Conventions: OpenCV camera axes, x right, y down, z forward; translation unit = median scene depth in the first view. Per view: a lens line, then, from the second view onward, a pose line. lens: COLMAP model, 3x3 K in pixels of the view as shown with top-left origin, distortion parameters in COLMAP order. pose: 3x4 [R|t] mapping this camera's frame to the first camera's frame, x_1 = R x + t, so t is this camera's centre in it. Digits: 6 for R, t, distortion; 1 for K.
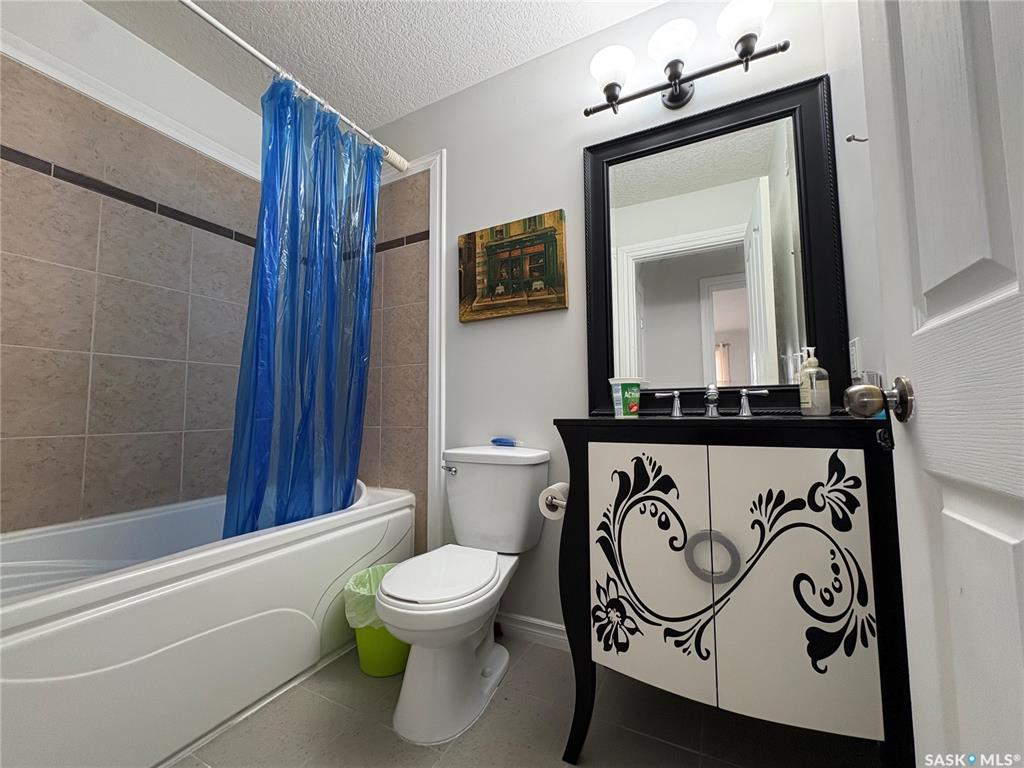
lens RADIAL K [[406.3, 0, 510.9], [0, 406.3, 383.0], [0, 0, 1]] dist [-0.000600, -0.000190]
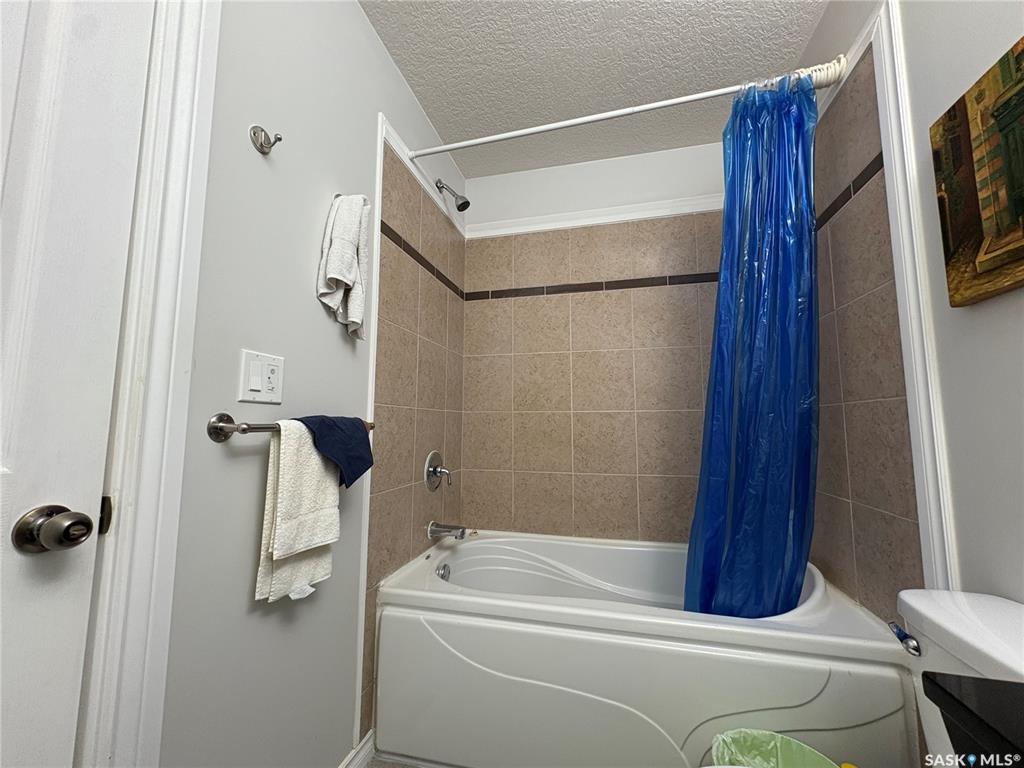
lens RADIAL K [[406.3, 0, 510.9], [0, 406.3, 383.0], [0, 0, 1]] dist [-0.000600, -0.000190]
pose [[0.222067, -0.091914, -0.970690, 0.202002], [0.066032, 0.994679, -0.079079, -0.062396], [0.972793, -0.046536, 0.226954, 0.416738]]
